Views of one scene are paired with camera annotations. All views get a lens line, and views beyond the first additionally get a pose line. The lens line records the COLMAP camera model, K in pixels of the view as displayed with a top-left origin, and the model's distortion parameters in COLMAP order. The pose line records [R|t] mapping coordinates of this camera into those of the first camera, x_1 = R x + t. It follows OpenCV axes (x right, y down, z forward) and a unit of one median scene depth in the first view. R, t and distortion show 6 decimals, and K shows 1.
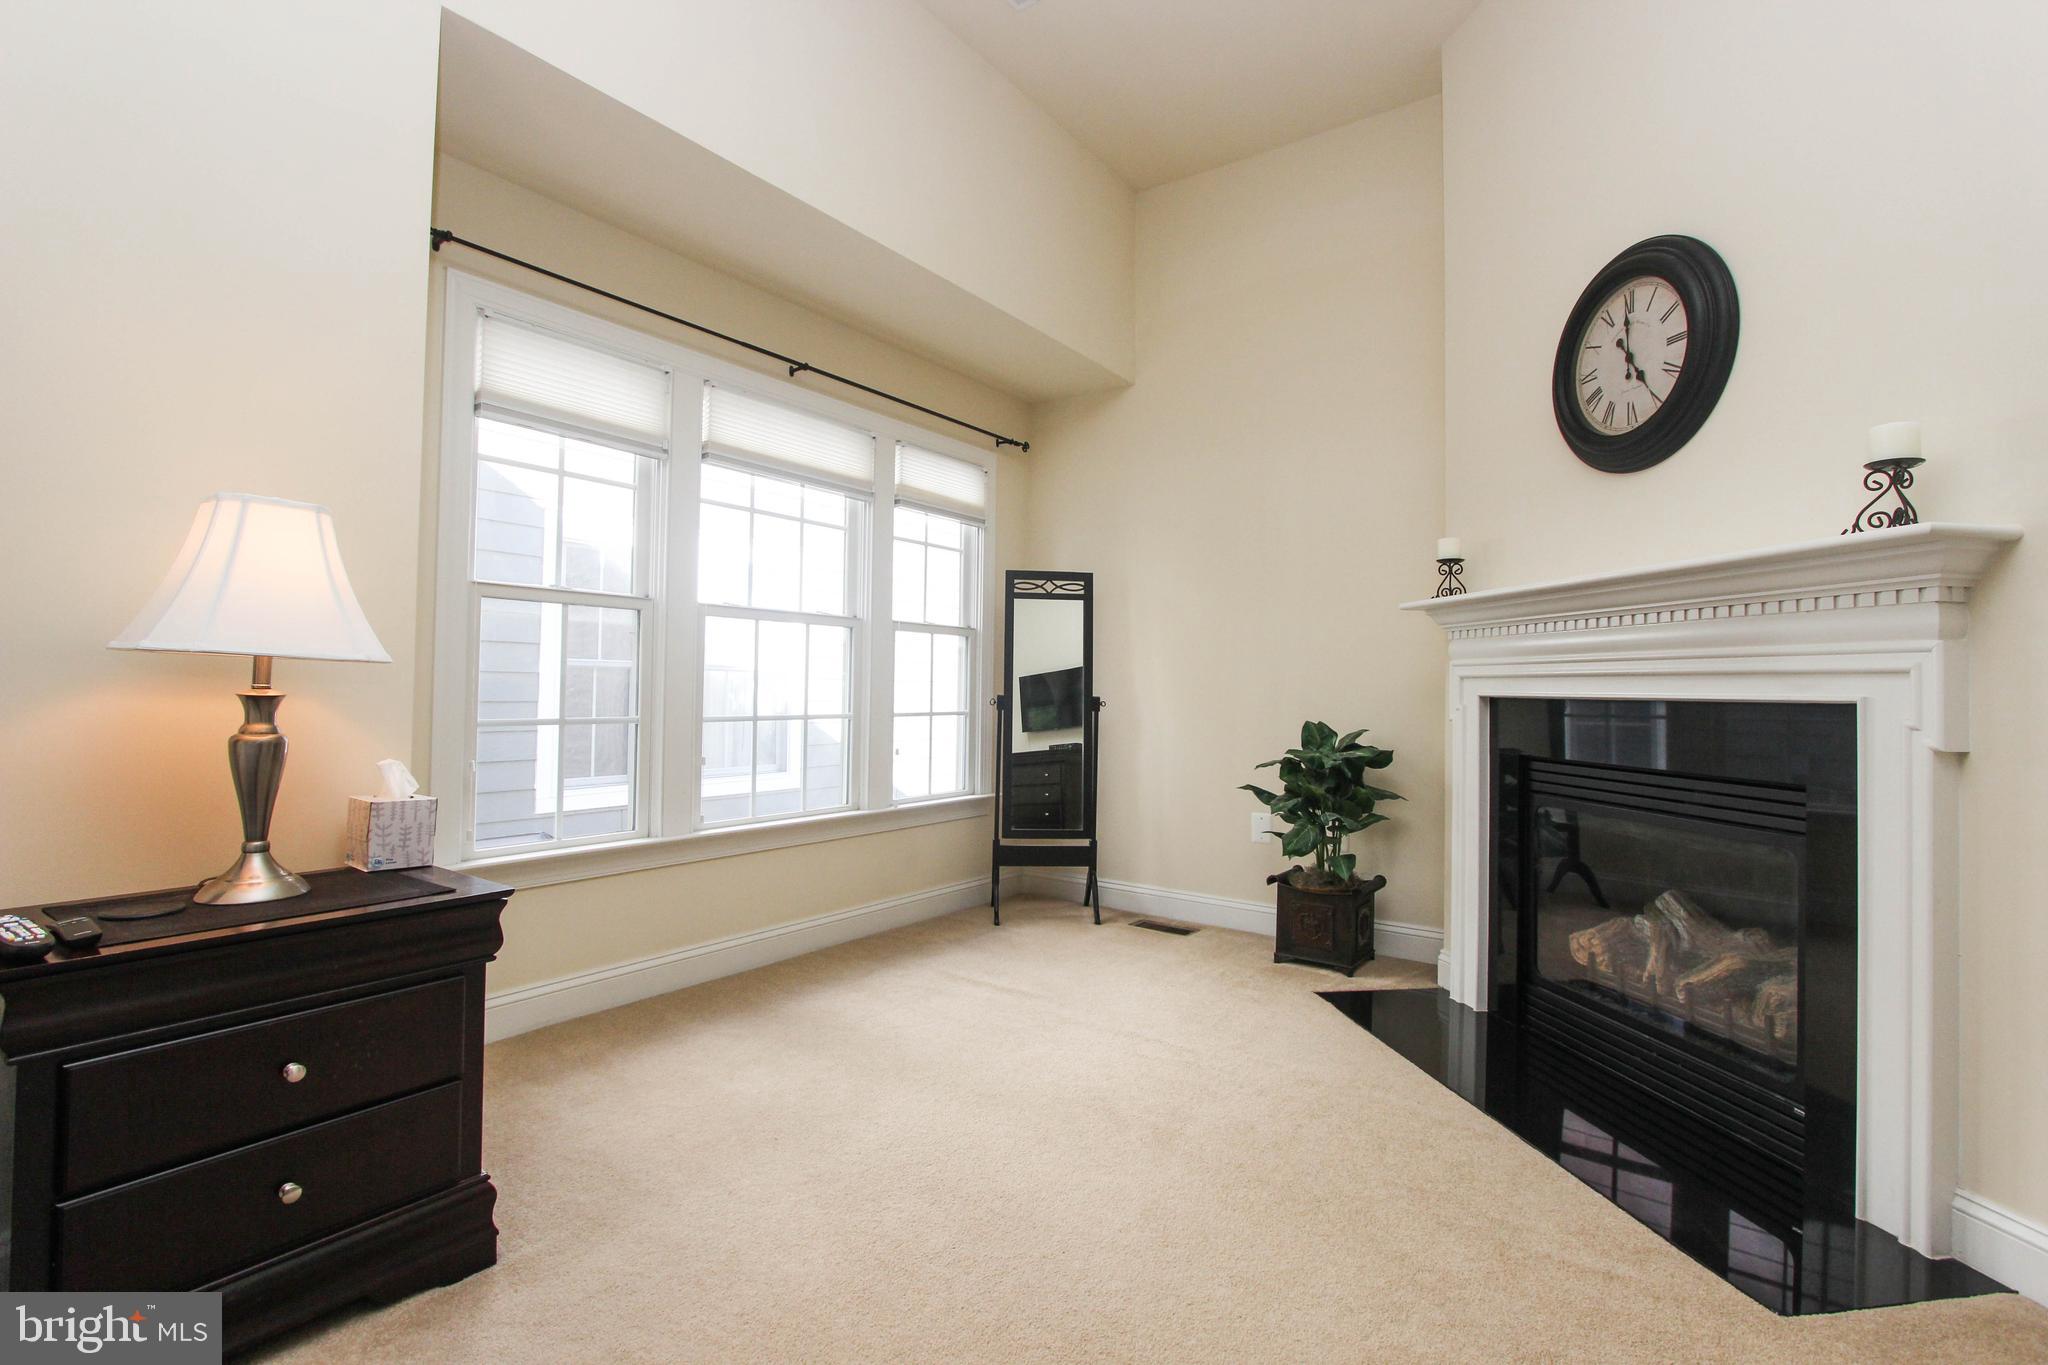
lens RADIAL K [[962.9, 0, 1019.7], [0, 962.9, 671.8], [0, 0, 1]] dist [-0.013133, 0.003760]
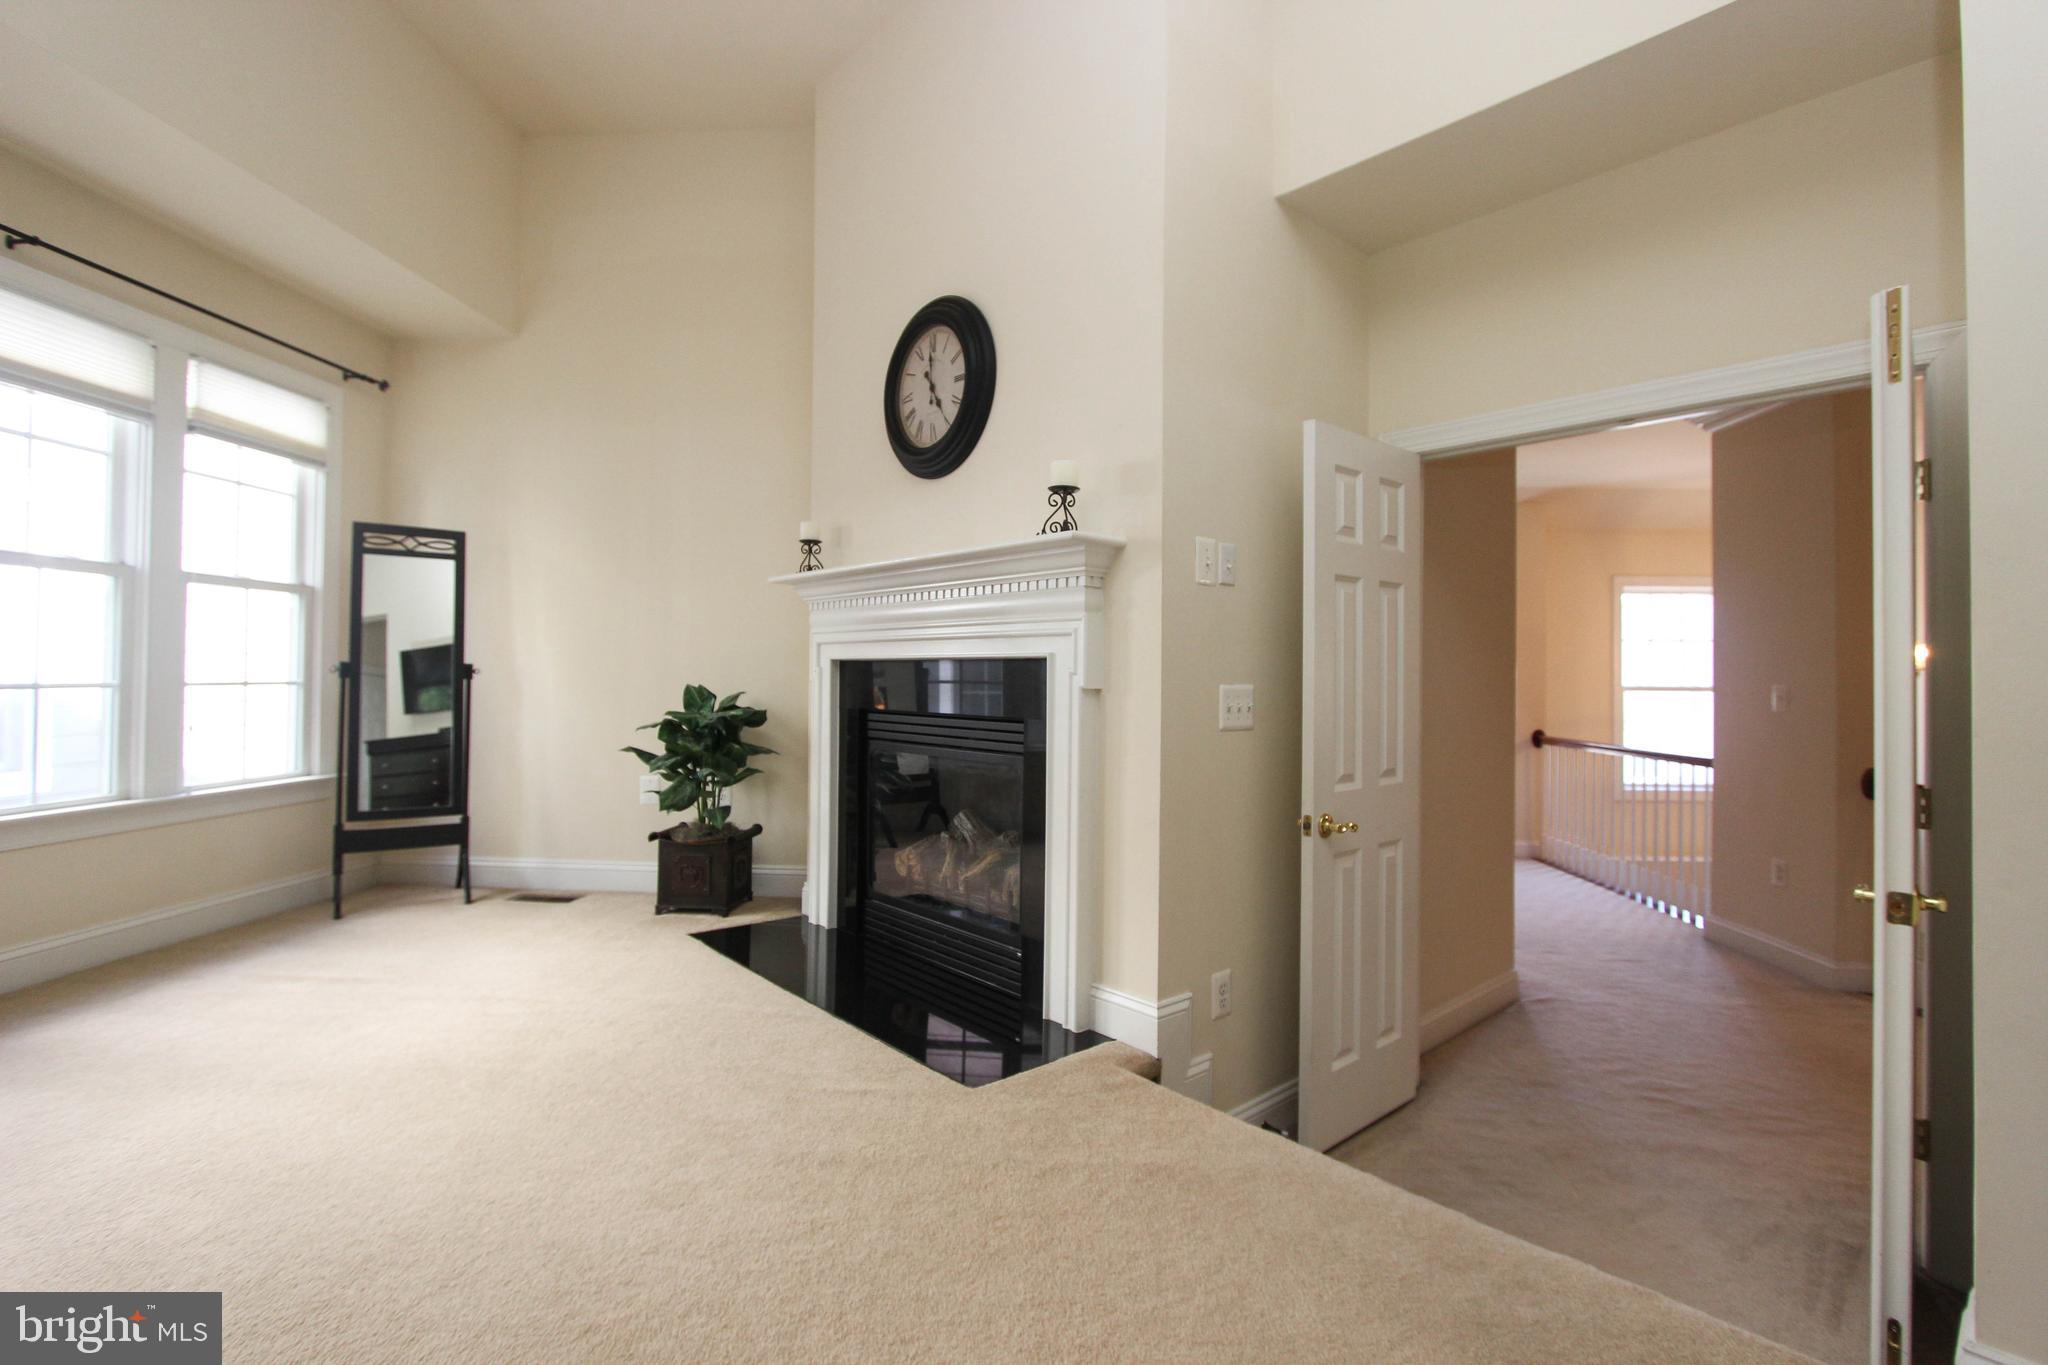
lens RADIAL K [[962.9, 0, 1027.9], [0, 962.9, 664.0], [0, 0, 1]] dist [-0.013133, 0.003760]
pose [[0.845060, 0.001454, 0.534670, 0.052632], [-0.007616, 0.999928, 0.009317, 0.017456], [-0.534617, -0.011946, 0.845010, -0.107899]]
